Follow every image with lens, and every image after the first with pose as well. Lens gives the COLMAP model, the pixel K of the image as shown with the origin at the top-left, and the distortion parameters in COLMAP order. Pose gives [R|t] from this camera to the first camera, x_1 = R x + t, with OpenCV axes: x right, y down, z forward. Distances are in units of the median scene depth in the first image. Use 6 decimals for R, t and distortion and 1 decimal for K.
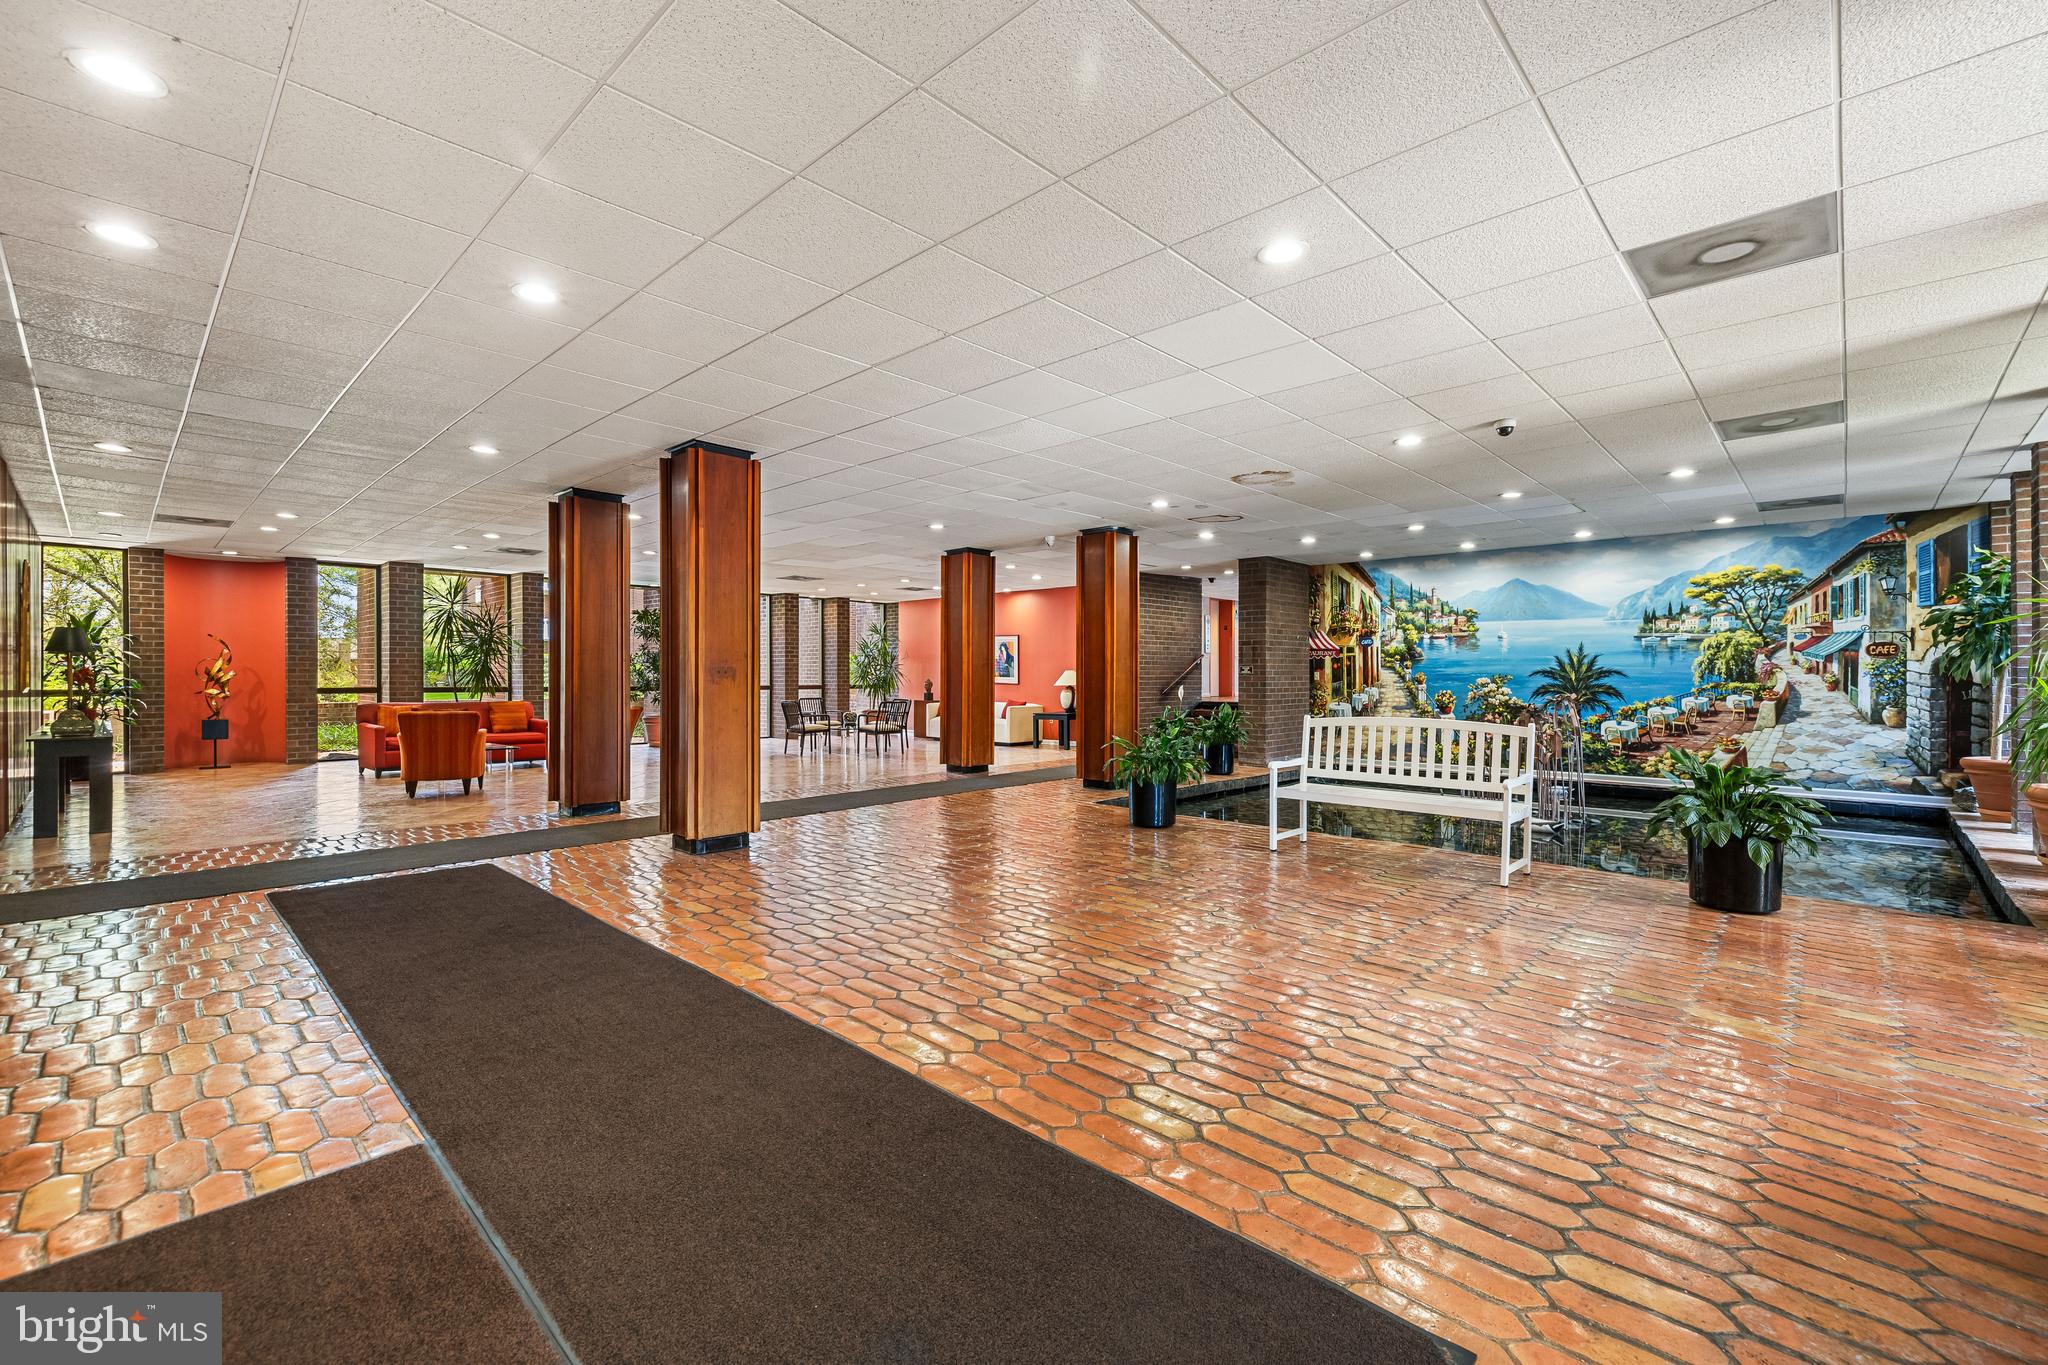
lens RADIAL K [[863.4, 0, 1018.5], [0, 863.4, 679.5], [0, 0, 1]] dist [-0.002338, -0.000219]
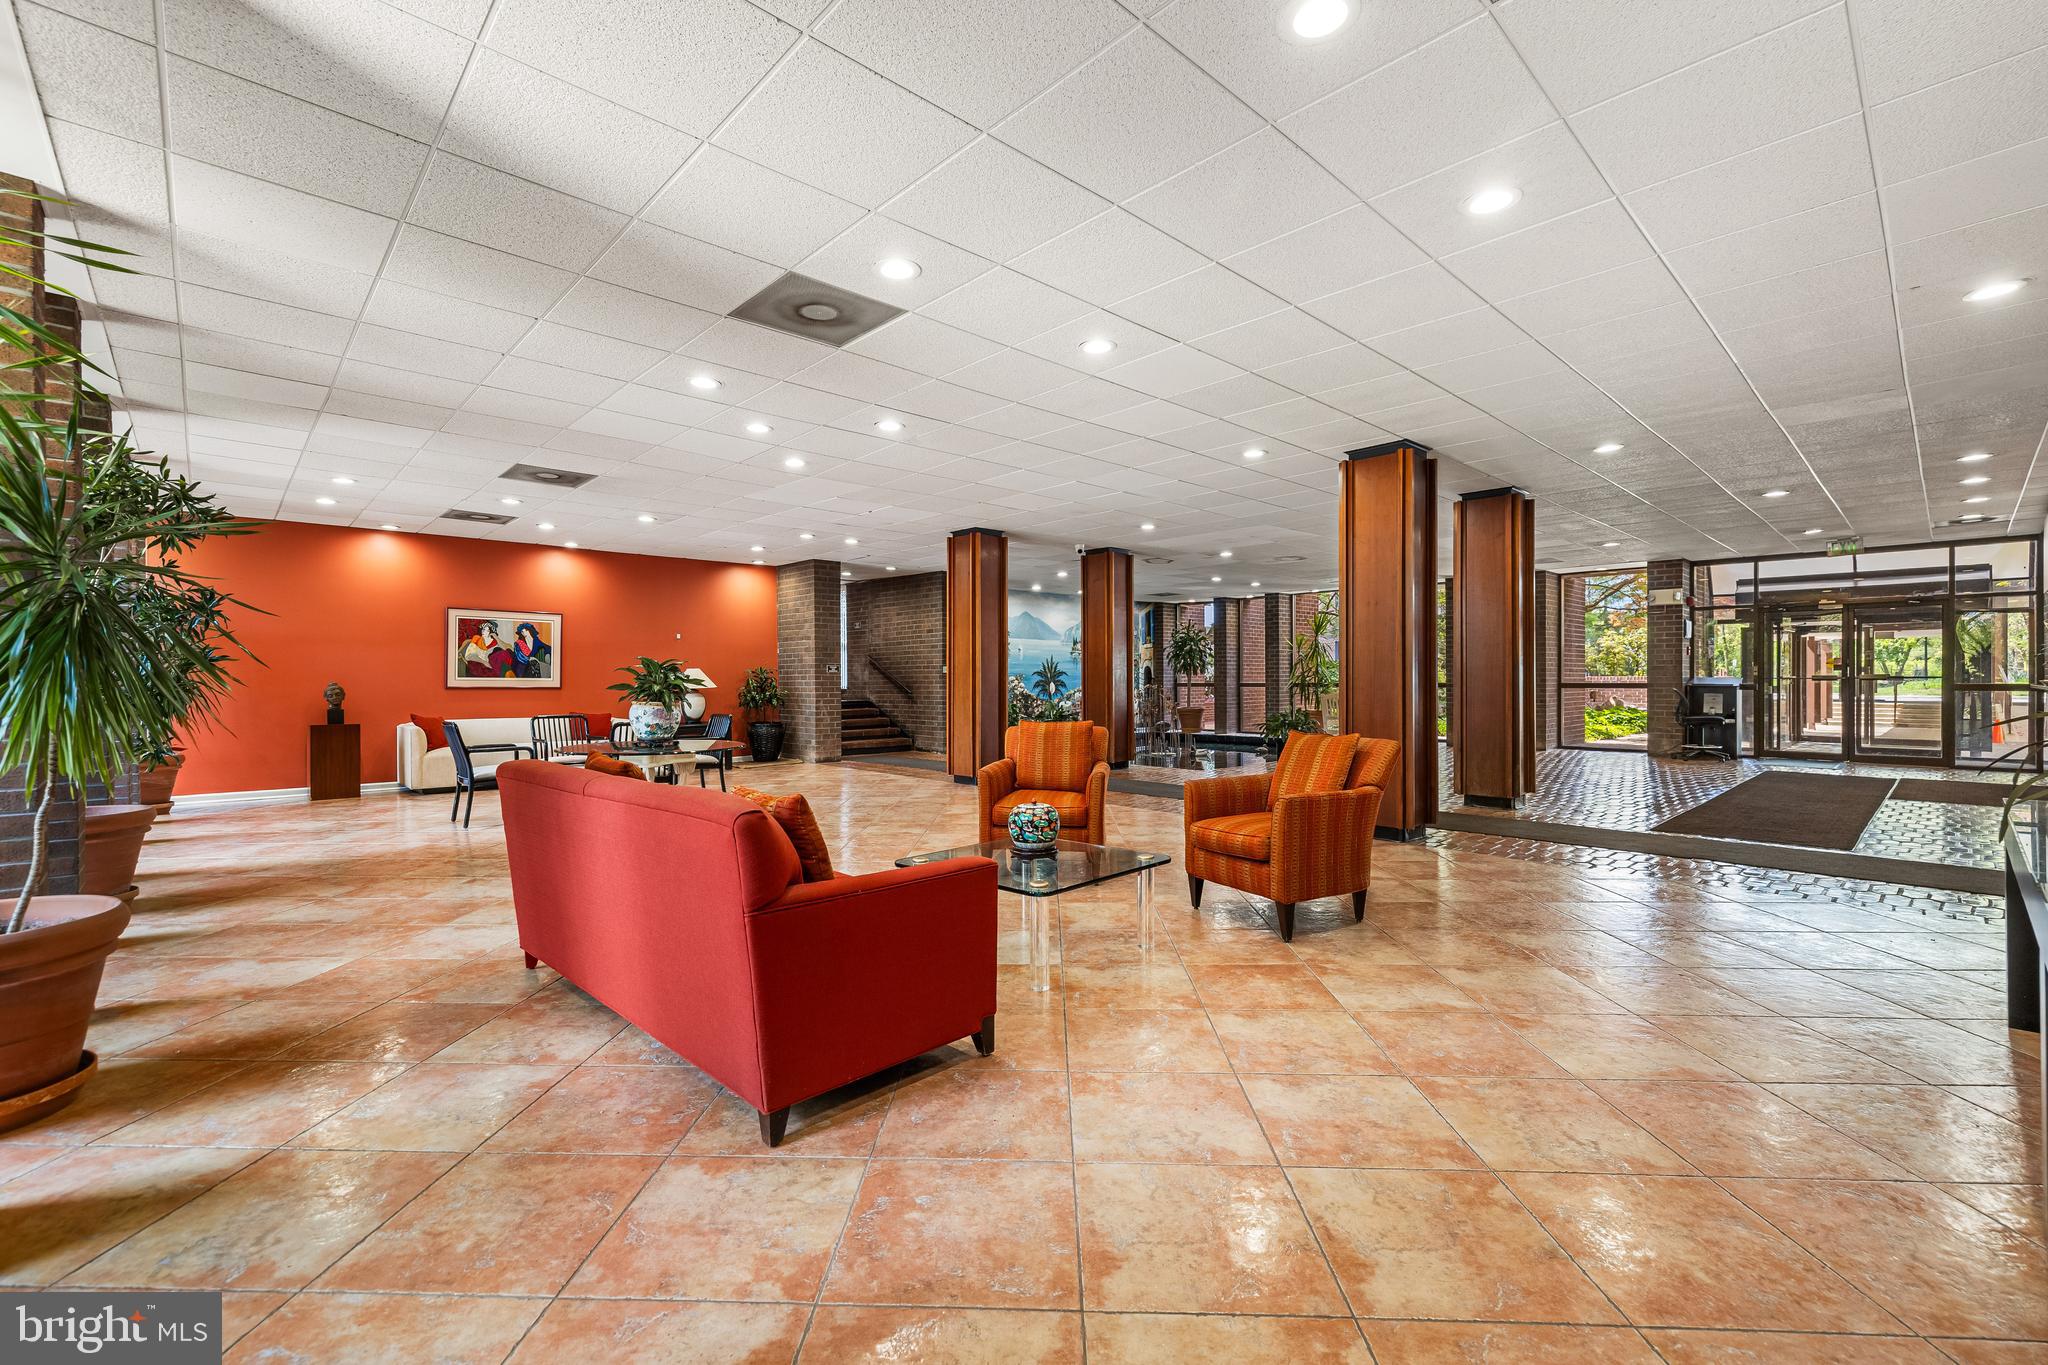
lens RADIAL K [[863.4, 0, 1022.2], [0, 863.4, 680.3], [0, 0, 1]] dist [-0.002338, -0.000219]
pose [[0.048543, -0.004050, 0.998813, -1.058082], [0.008142, 0.999960, 0.003659, -0.000961], [-0.998788, 0.007955, 0.048574, 1.025581]]
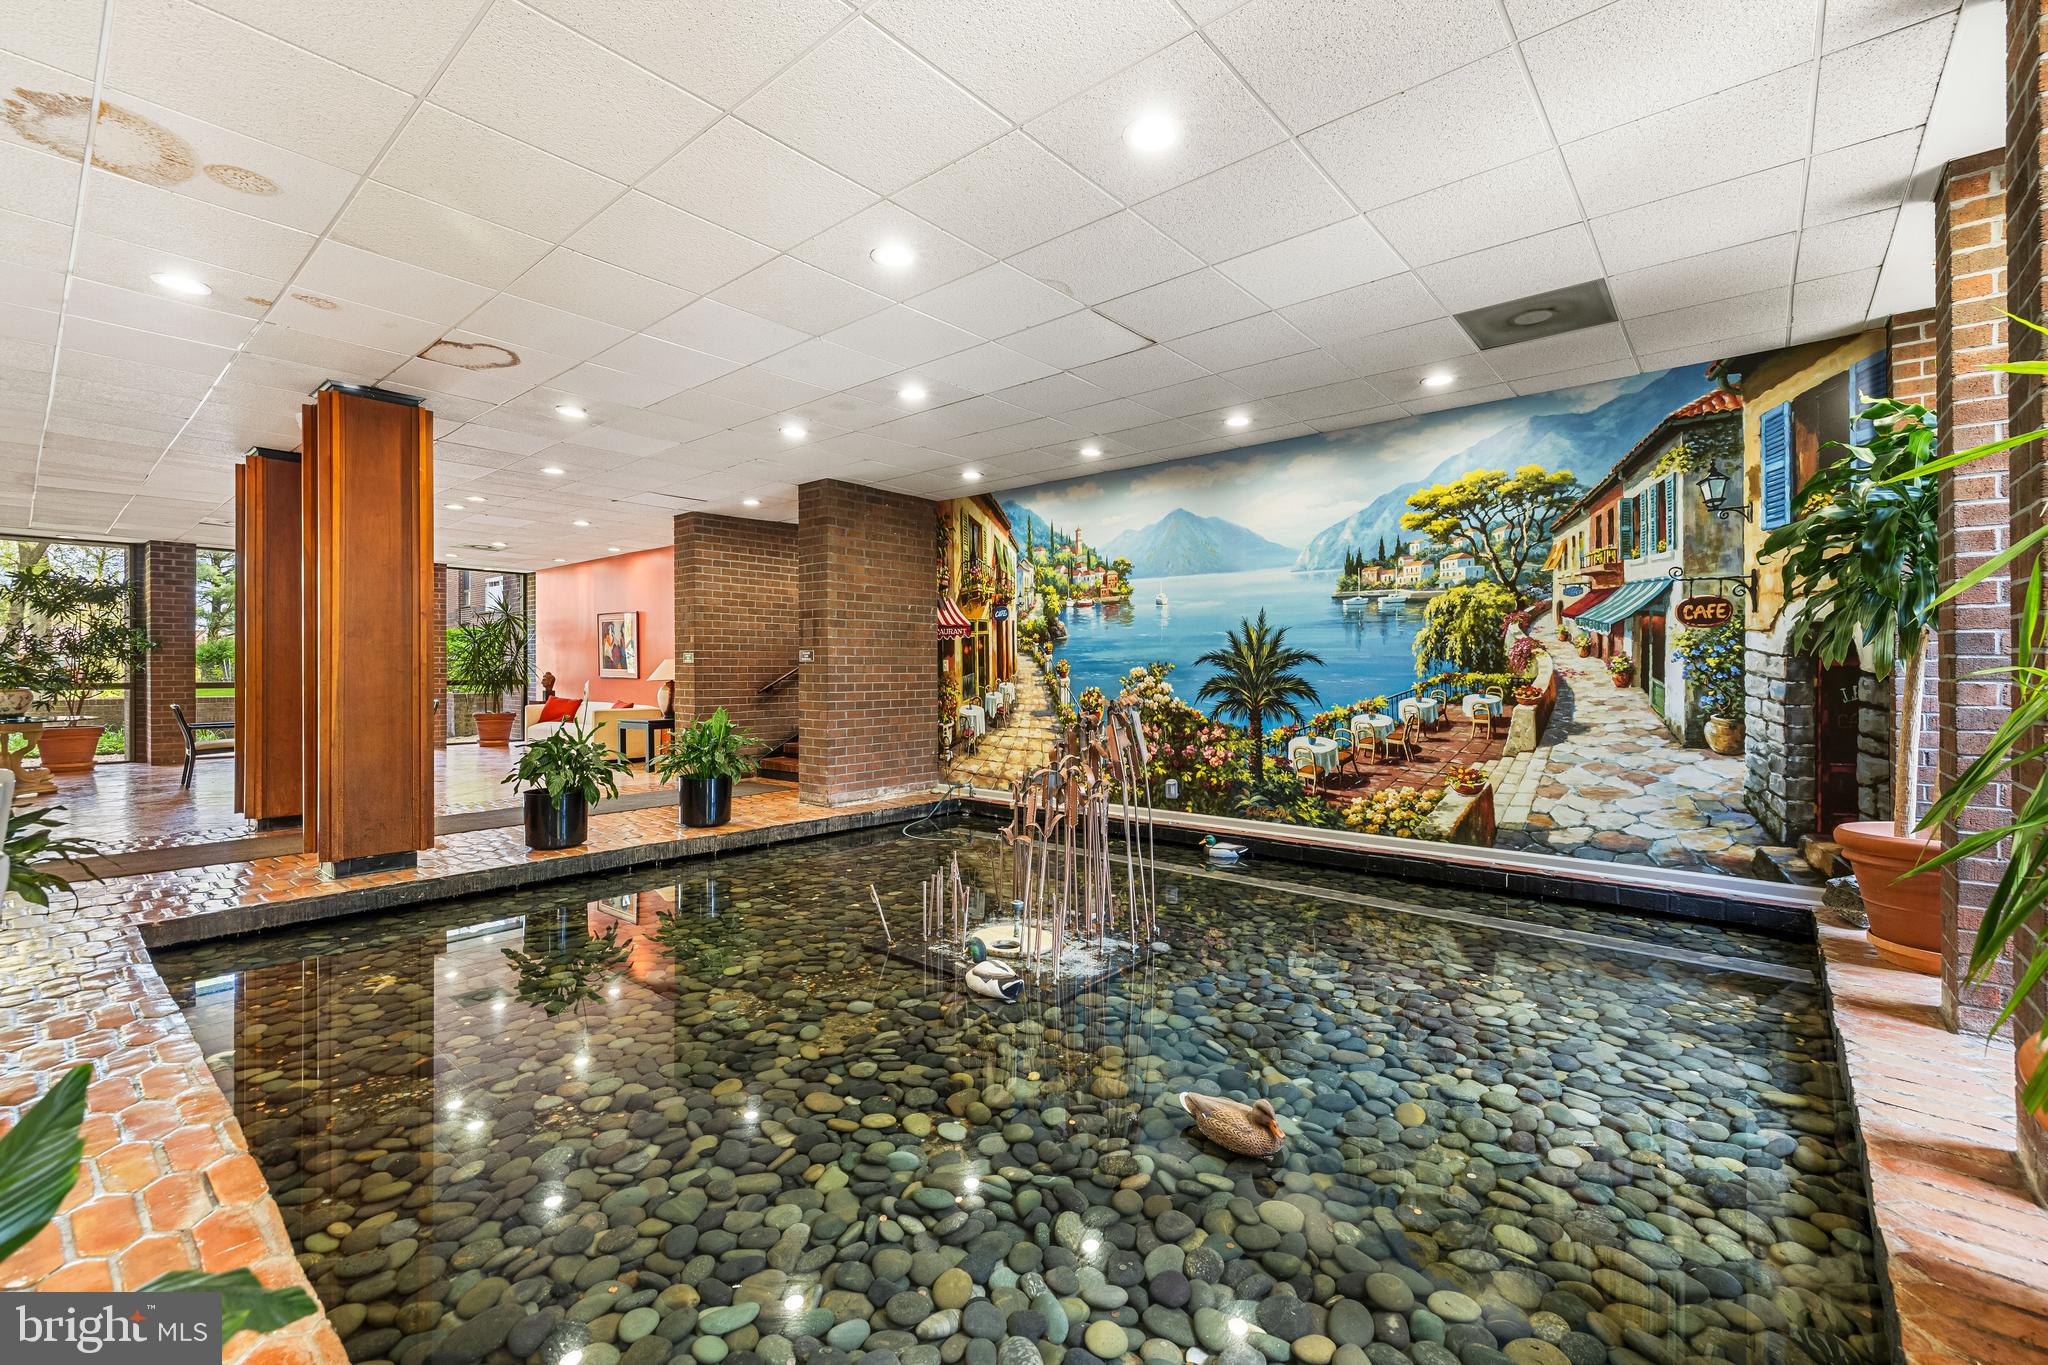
lens RADIAL K [[863.4, 0, 1023.3], [0, 863.4, 672.6], [0, 0, 1]] dist [-0.002338, -0.000219]
pose [[0.998159, -0.001490, 0.060637, 0.468314], [0.001648, 0.999995, -0.002548, 0.004051], [-0.060633, 0.002643, 0.998157, 0.417834]]
